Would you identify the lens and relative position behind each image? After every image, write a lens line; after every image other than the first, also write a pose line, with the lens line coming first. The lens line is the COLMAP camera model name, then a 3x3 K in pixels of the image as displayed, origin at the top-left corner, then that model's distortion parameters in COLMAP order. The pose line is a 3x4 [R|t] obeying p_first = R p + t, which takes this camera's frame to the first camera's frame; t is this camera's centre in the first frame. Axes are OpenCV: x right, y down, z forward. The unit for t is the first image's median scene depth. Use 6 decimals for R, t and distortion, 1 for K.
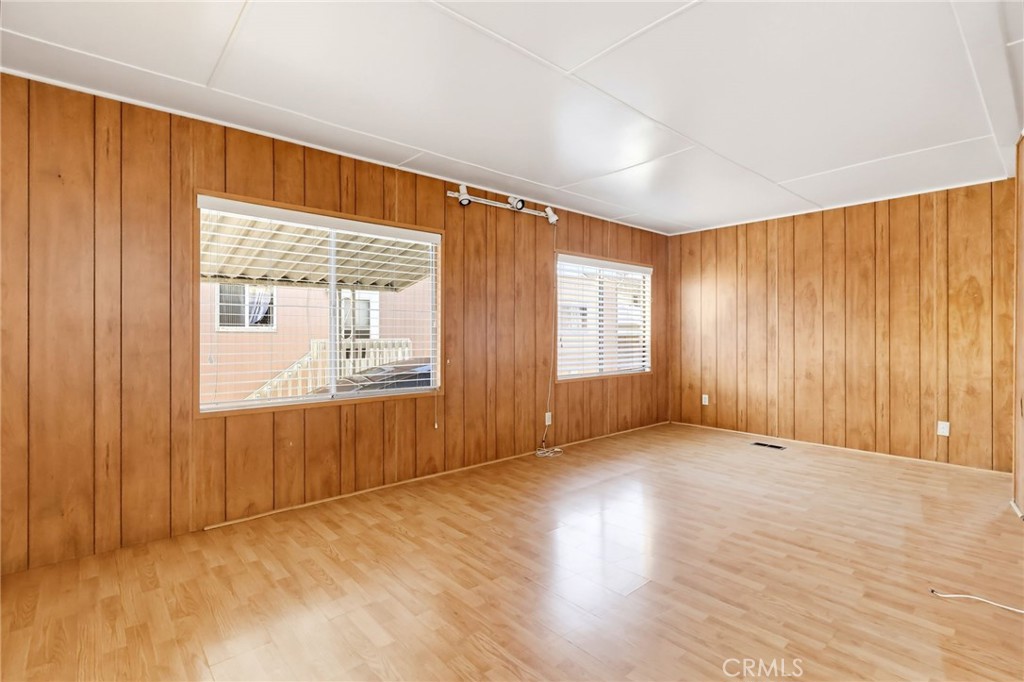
lens RADIAL K [[482.0, 0, 514.8], [0, 482.0, 333.3], [0, 0, 1]] dist [-0.002024, 0.000619]
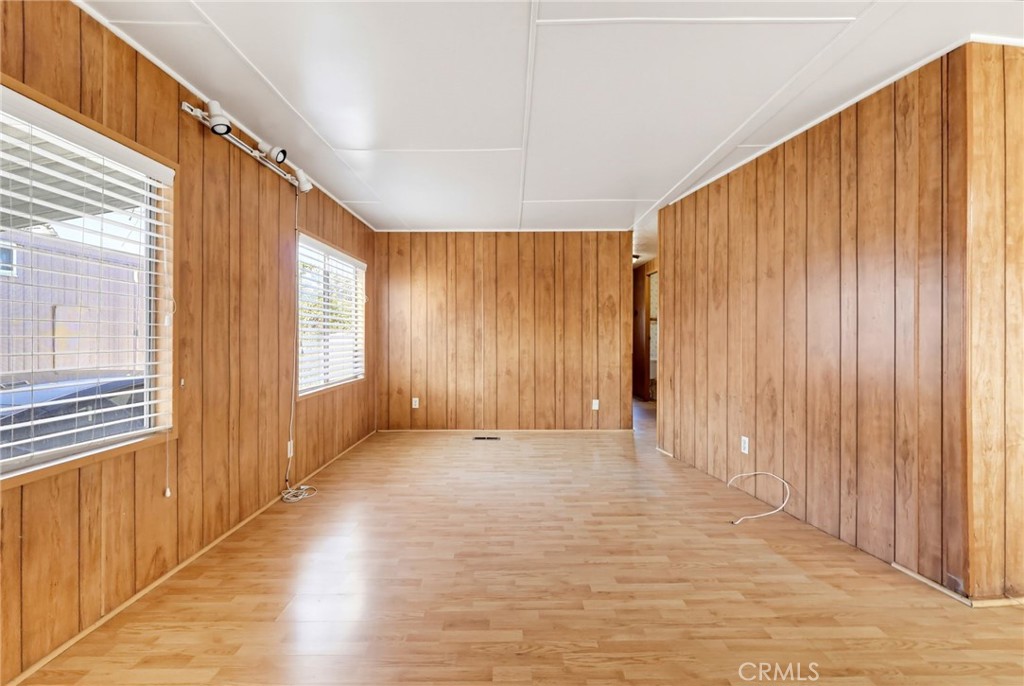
lens RADIAL K [[482.0, 0, 514.8], [0, 482.0, 335.3], [0, 0, 1]] dist [-0.002024, 0.000619]
pose [[0.660873, -0.000267, 0.750498, -0.274232], [0.002562, 0.999995, -0.001899, 0.001595], [-0.750494, 0.003178, 0.660870, 0.246879]]
